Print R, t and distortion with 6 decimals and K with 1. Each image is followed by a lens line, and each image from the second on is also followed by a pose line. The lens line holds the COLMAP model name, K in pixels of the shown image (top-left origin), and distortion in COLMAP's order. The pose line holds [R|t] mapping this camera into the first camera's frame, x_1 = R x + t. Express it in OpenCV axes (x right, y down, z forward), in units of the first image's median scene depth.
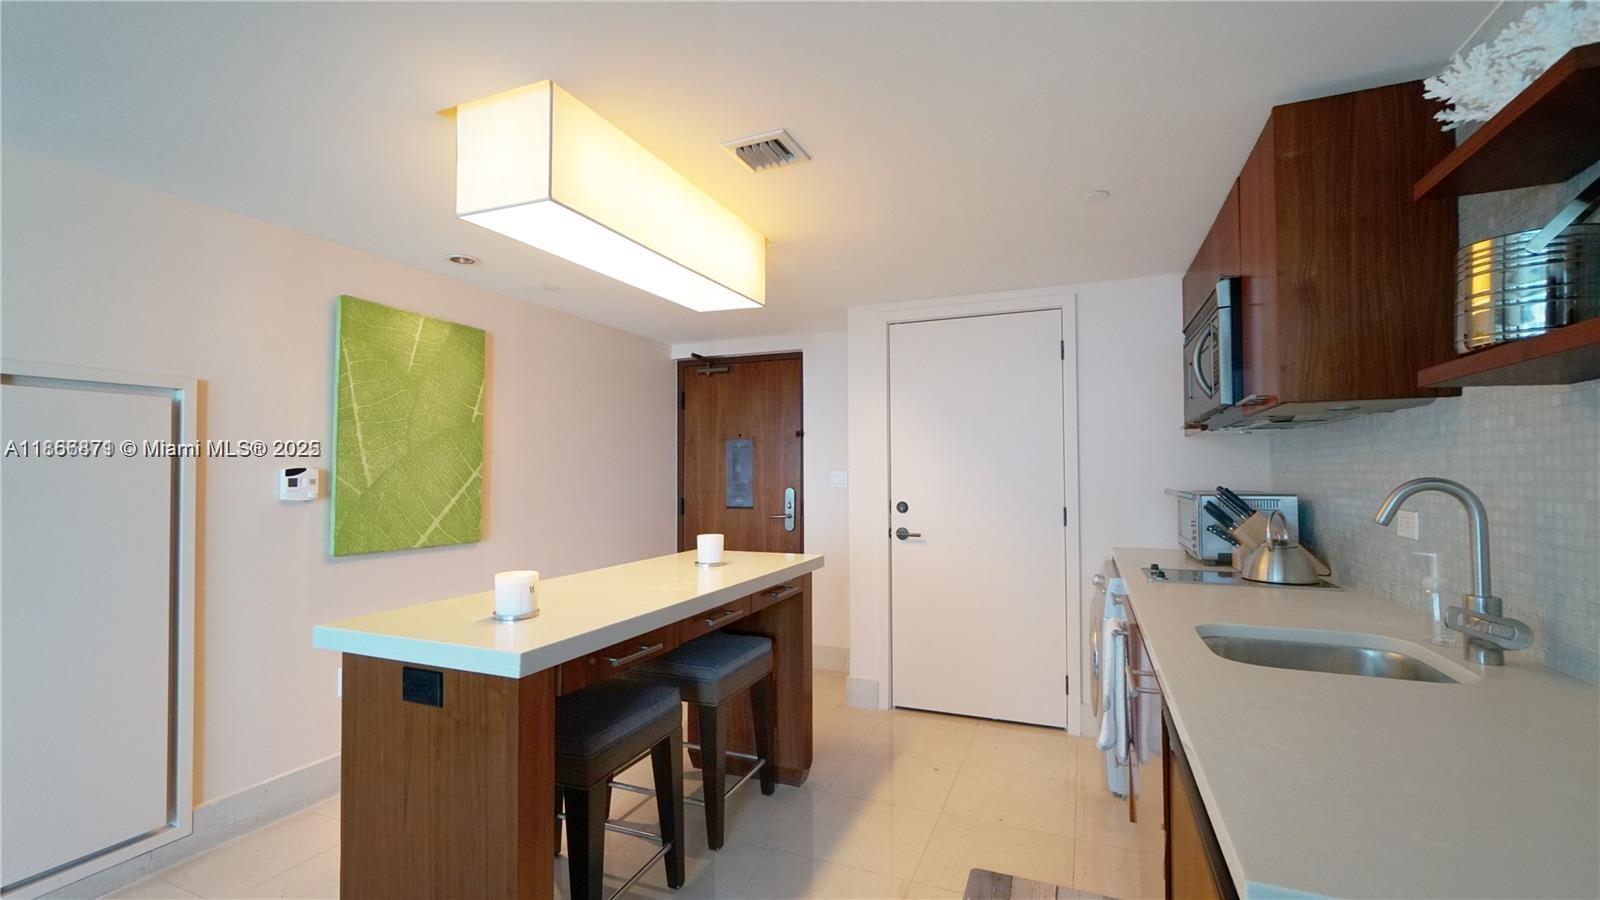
lens RADIAL K [[683.8, 0, 789.1], [0, 683.8, 455.2], [0, 0, 1]] dist [-0.000717, 0.000081]
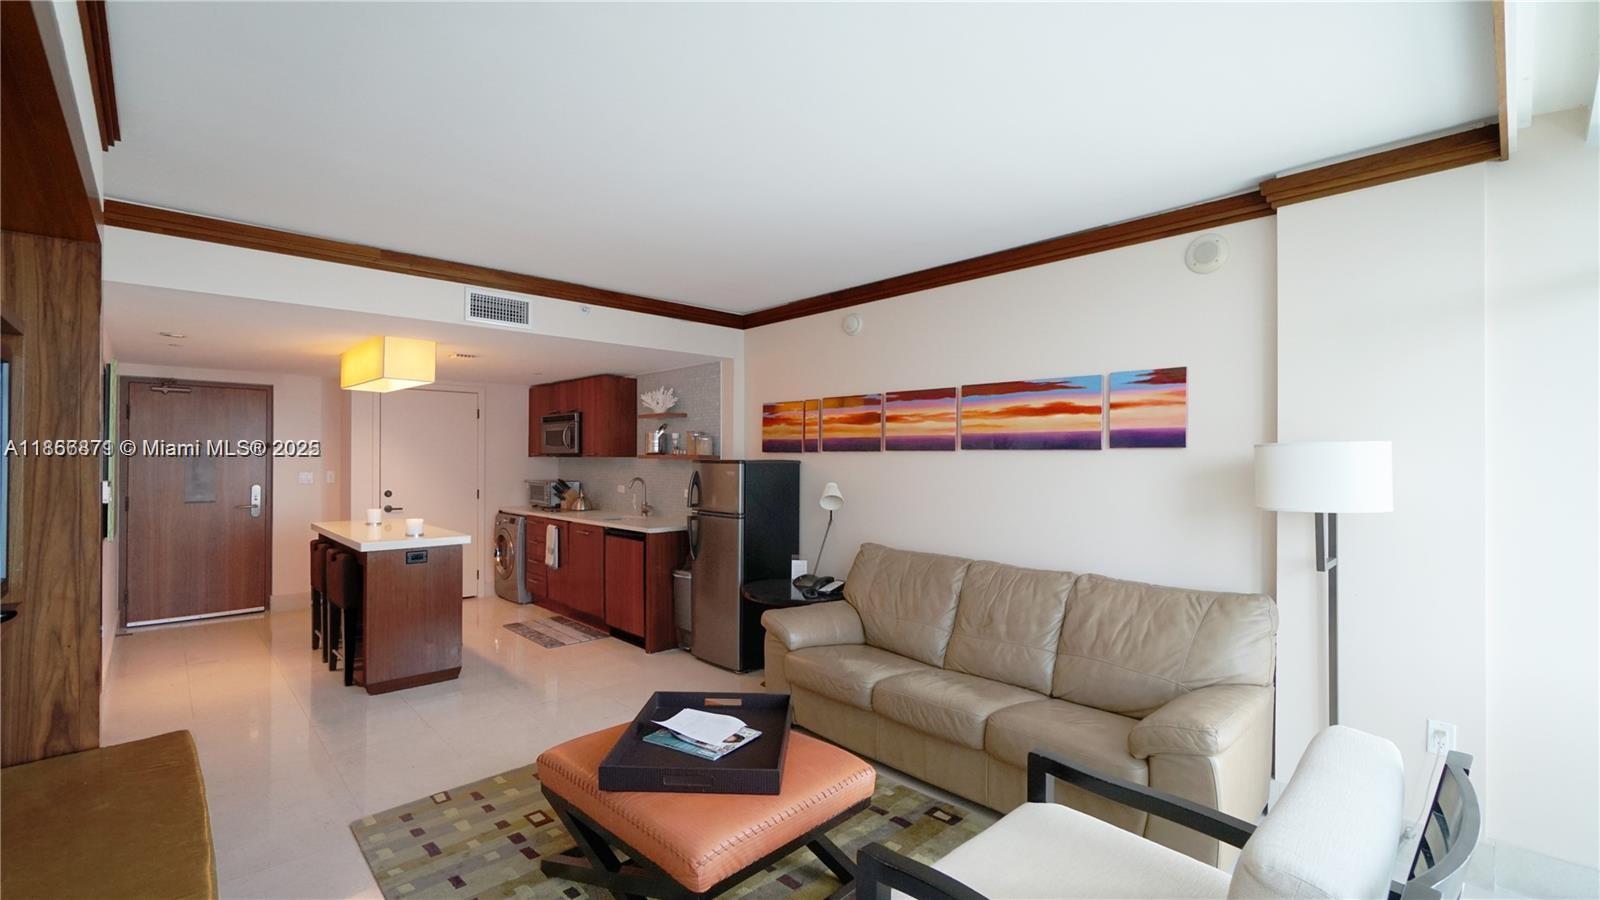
lens RADIAL K [[683.8, 0, 789.1], [0, 683.8, 455.2], [0, 0, 1]] dist [-0.000717, 0.000081]
pose [[0.402870, 0.007393, 0.915227, -1.507253], [-0.028547, 0.999582, 0.004491, -0.087678], [-0.914812, -0.027936, 0.402913, -0.941631]]
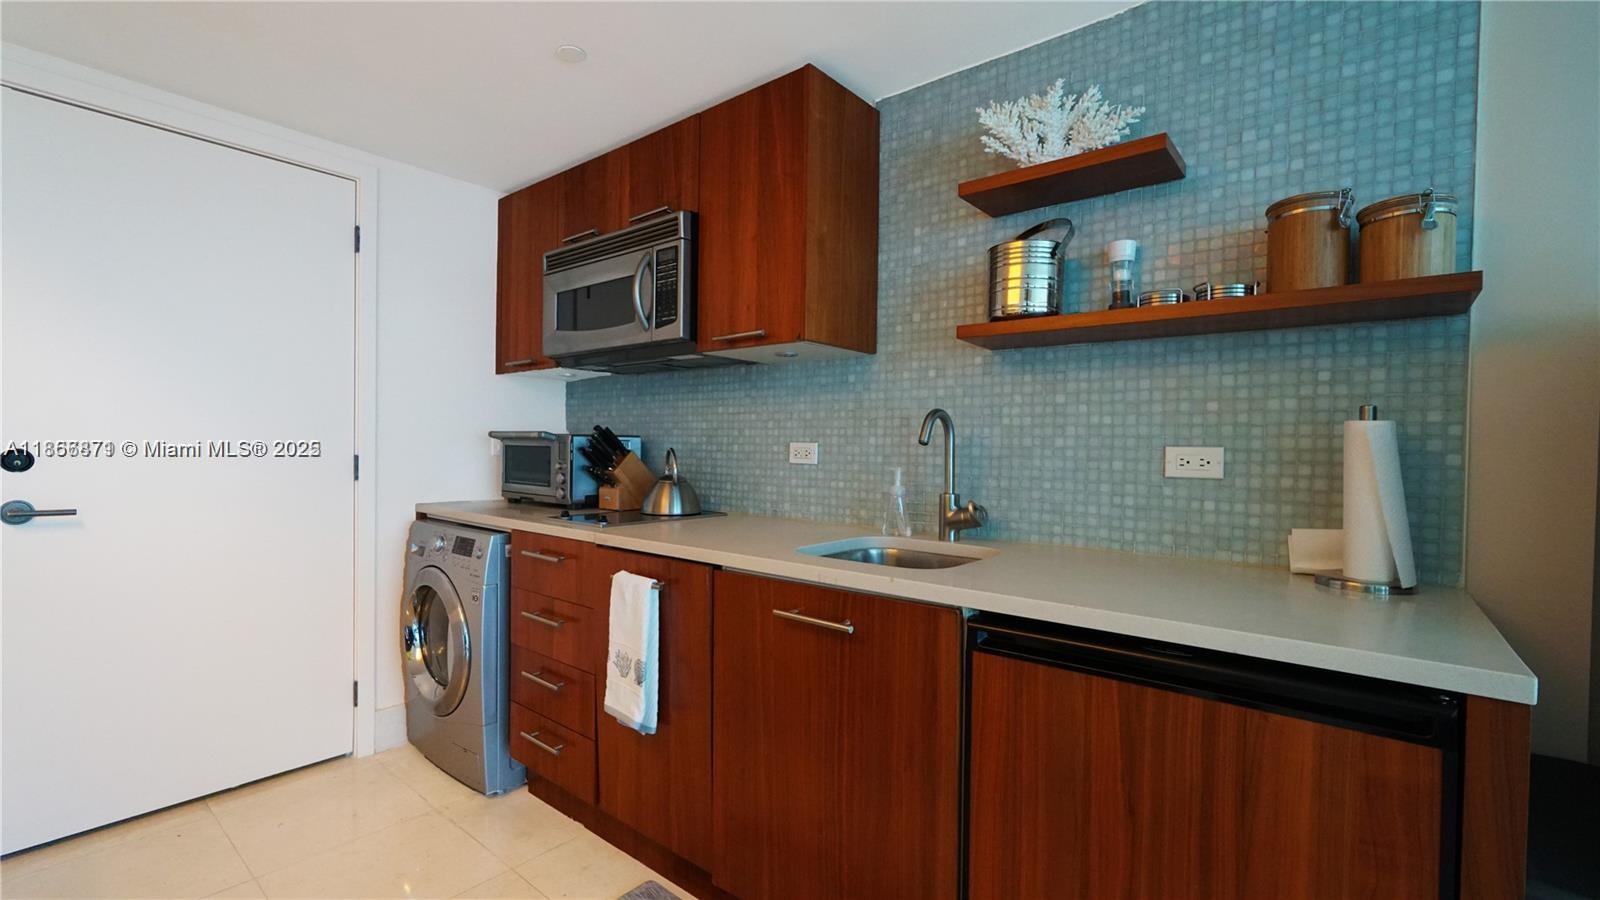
lens RADIAL K [[683.8, 0, 789.1], [0, 683.8, 455.2], [0, 0, 1]] dist [-0.000717, 0.000081]
pose [[0.287460, -0.005874, 0.957775, -0.223011], [-0.042504, 0.998918, 0.018883, 0.058097], [-0.956849, -0.046137, 0.286900, 0.466188]]
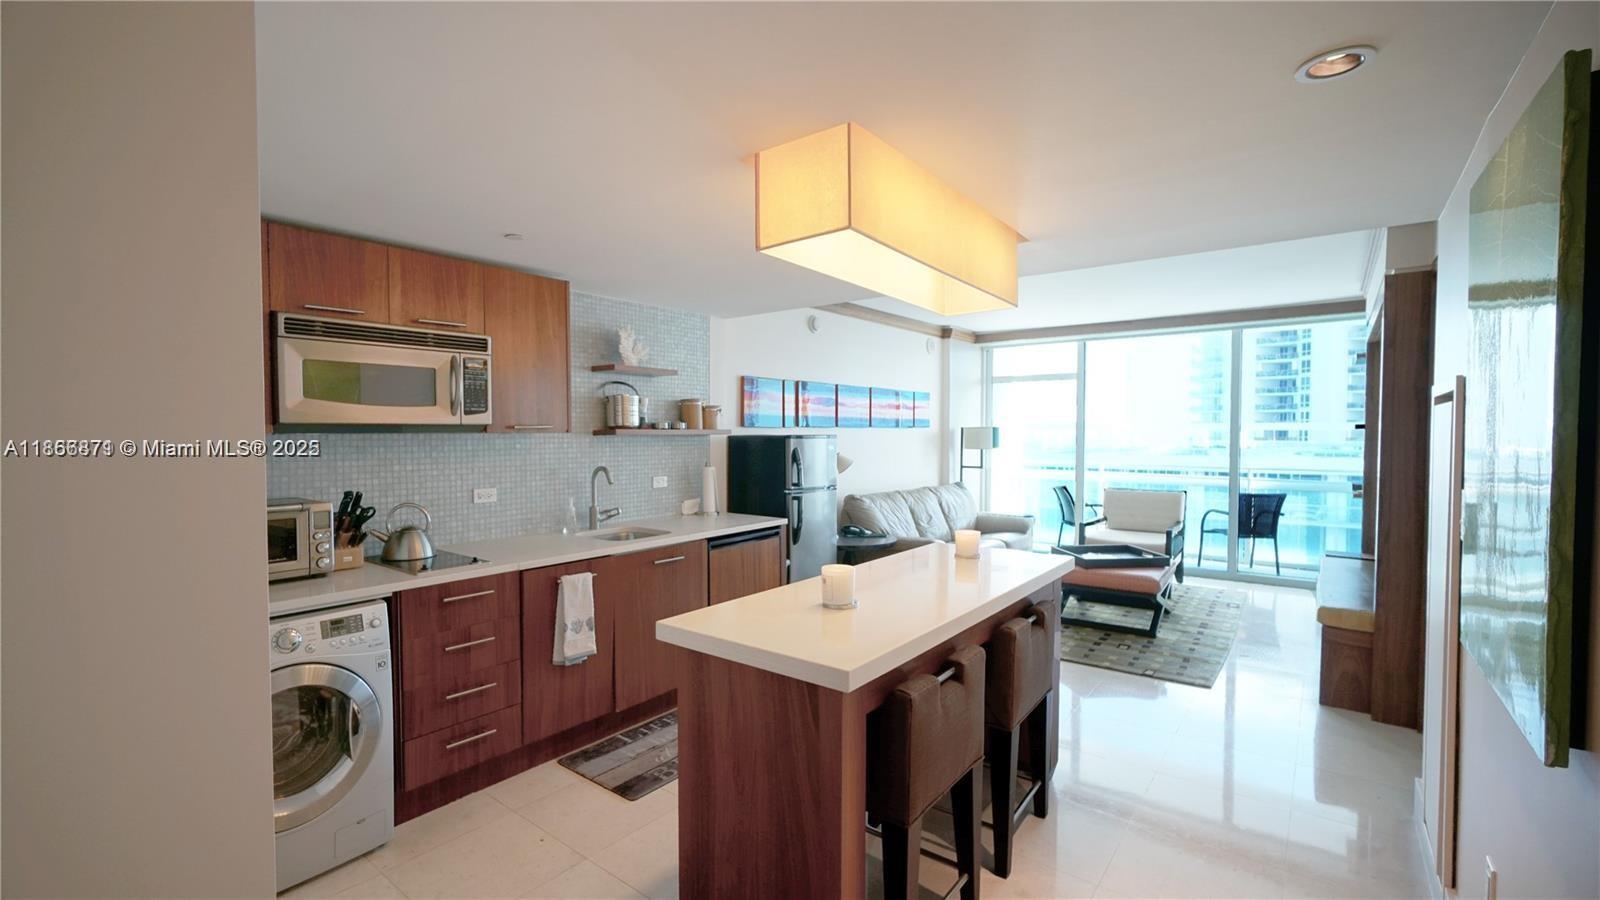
lens RADIAL K [[683.8, 0, 789.1], [0, 683.8, 455.2], [0, 0, 1]] dist [-0.000717, 0.000081]
pose [[-0.965663, -0.002105, 0.259791, -0.279329], [-0.000649, 0.999984, 0.005692, -0.014958], [-0.259799, 0.005328, -0.965648, 1.835971]]
